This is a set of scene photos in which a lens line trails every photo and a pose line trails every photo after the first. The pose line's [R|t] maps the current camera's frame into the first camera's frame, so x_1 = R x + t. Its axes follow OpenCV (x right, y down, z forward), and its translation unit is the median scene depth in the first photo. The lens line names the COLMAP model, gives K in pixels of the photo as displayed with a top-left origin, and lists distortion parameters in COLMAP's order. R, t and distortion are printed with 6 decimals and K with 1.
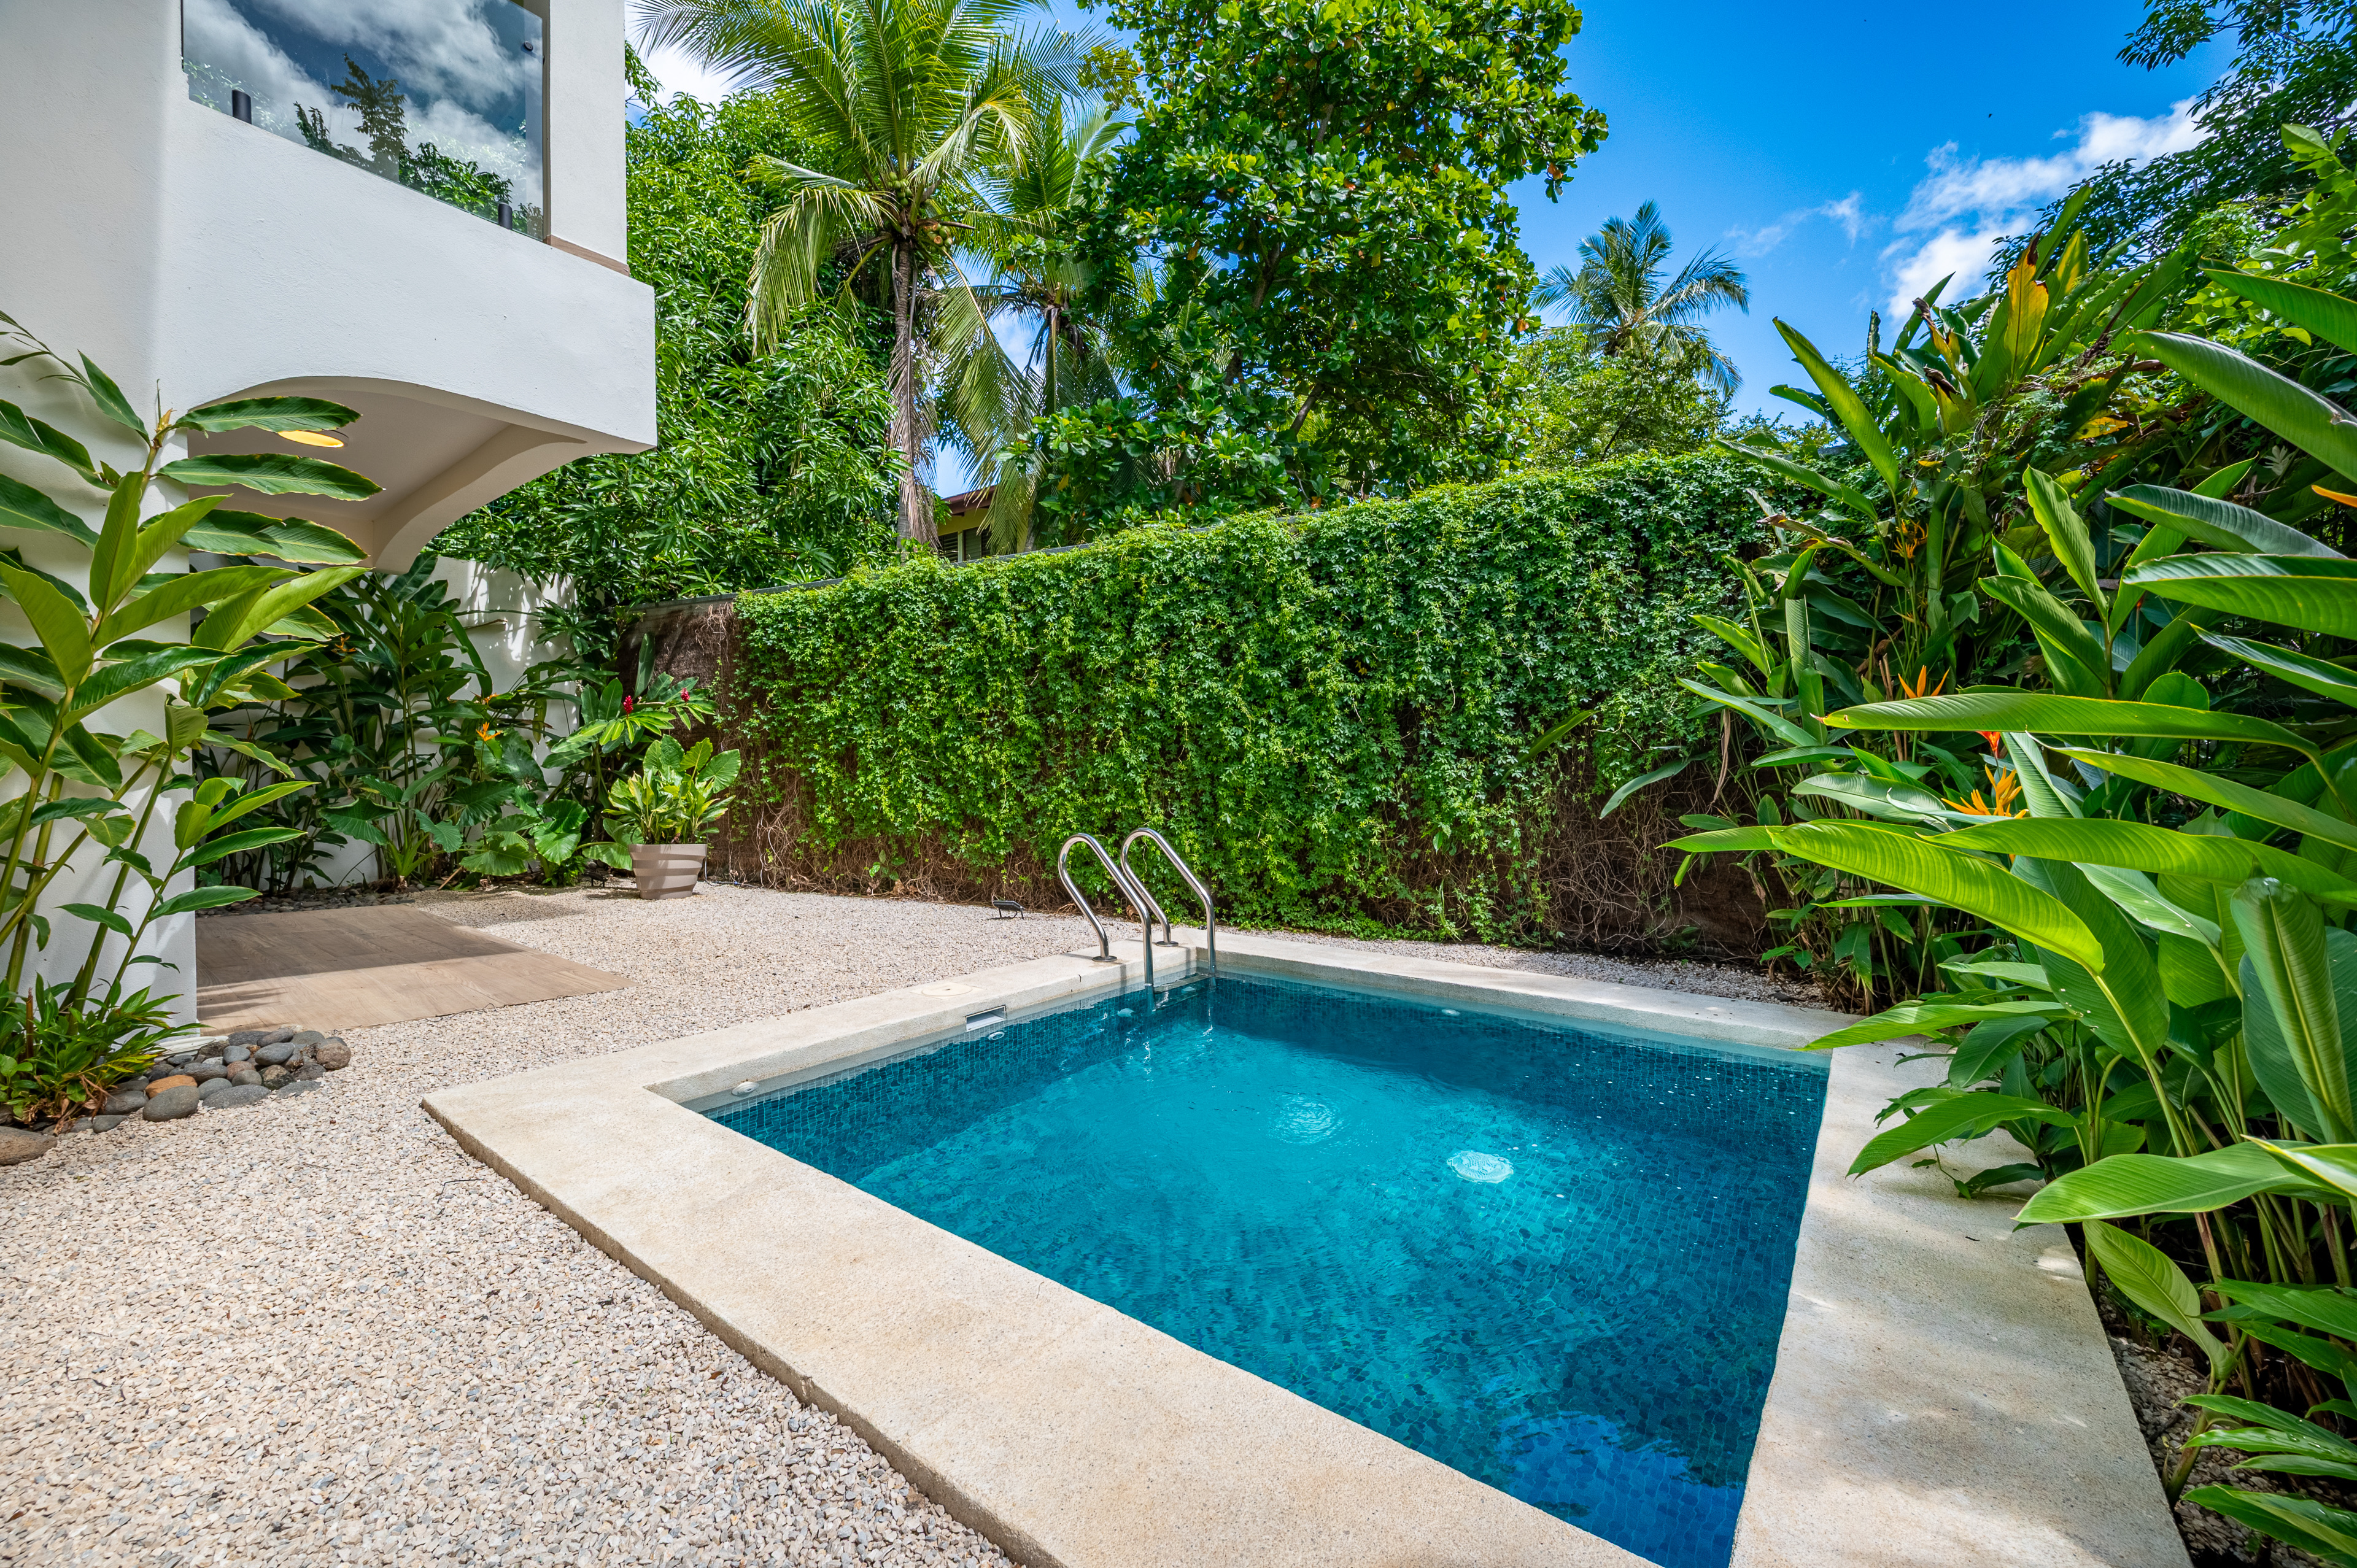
lens RADIAL K [[921.3, 0, 1172.7], [0, 921.3, 779.2], [0, 0, 1]] dist [-0.000043, 0.000061]
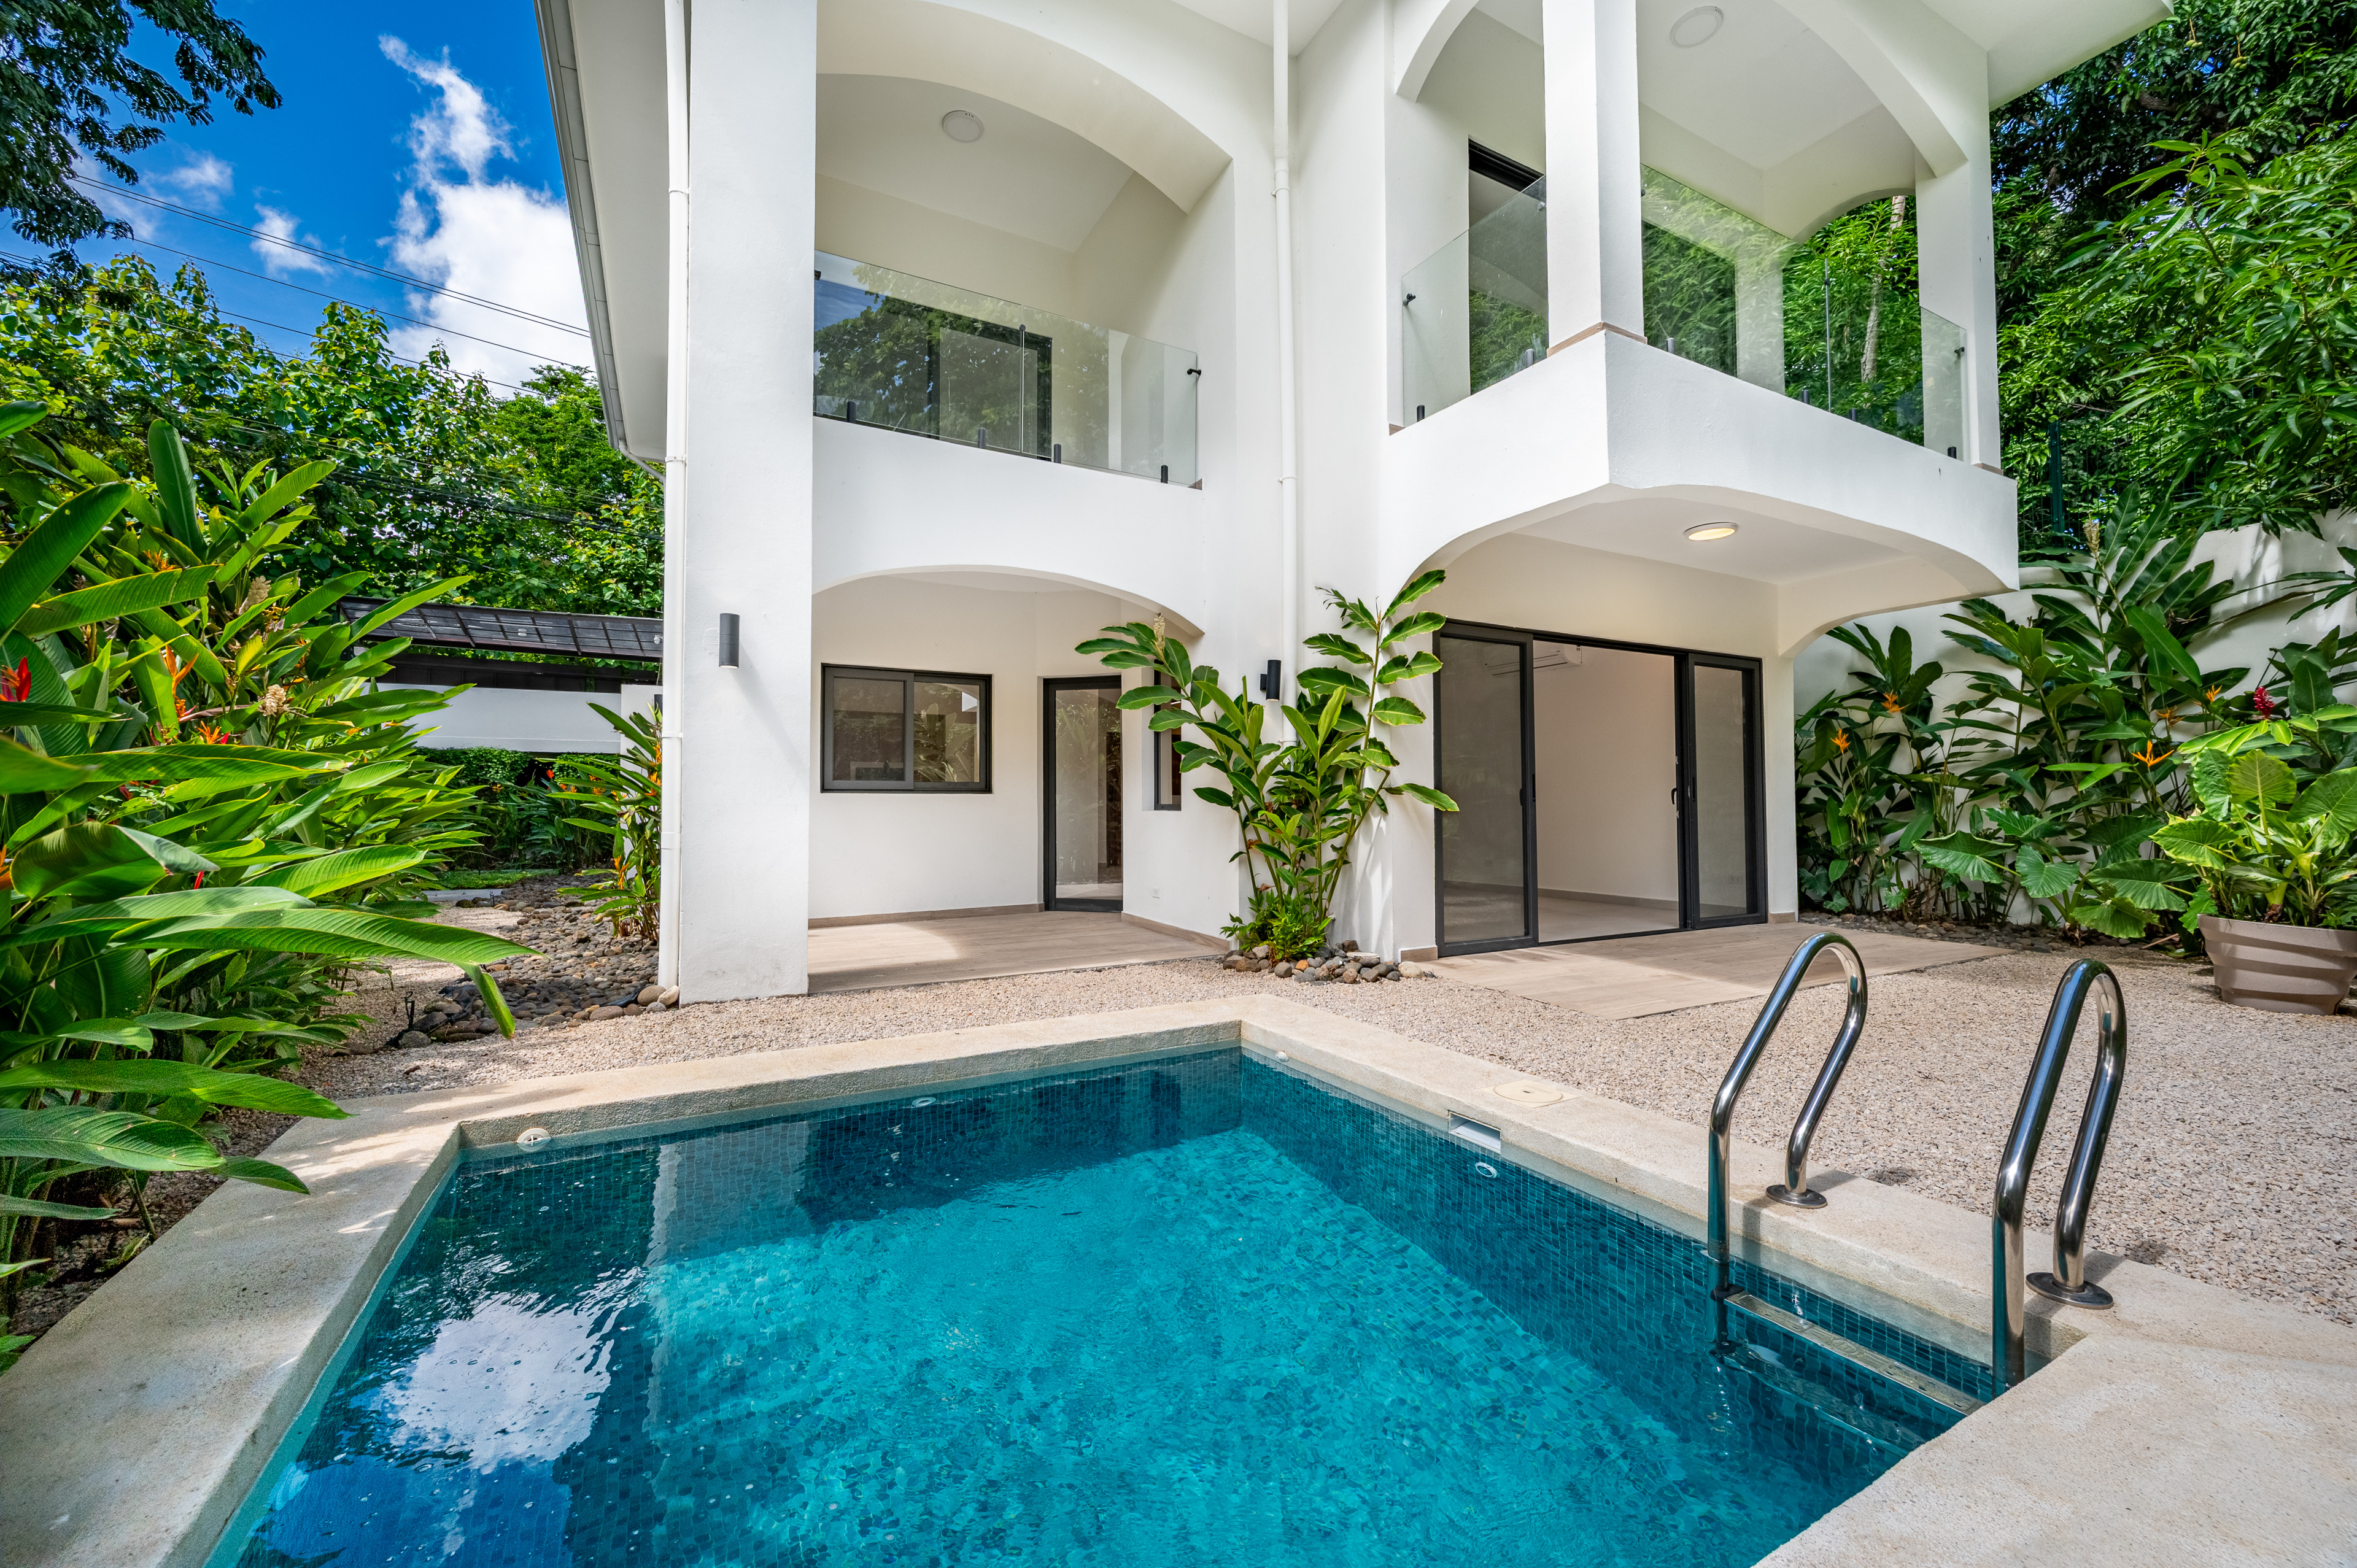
lens RADIAL K [[921.3, 0, 1172.7], [0, 921.3, 779.2], [0, 0, 1]] dist [-0.000043, 0.000061]
pose [[-0.399626, -0.024571, -0.916349, 0.319670], [-0.004328, 0.999680, -0.024917, -0.006943], [0.916668, -0.005991, -0.399604, 0.565541]]
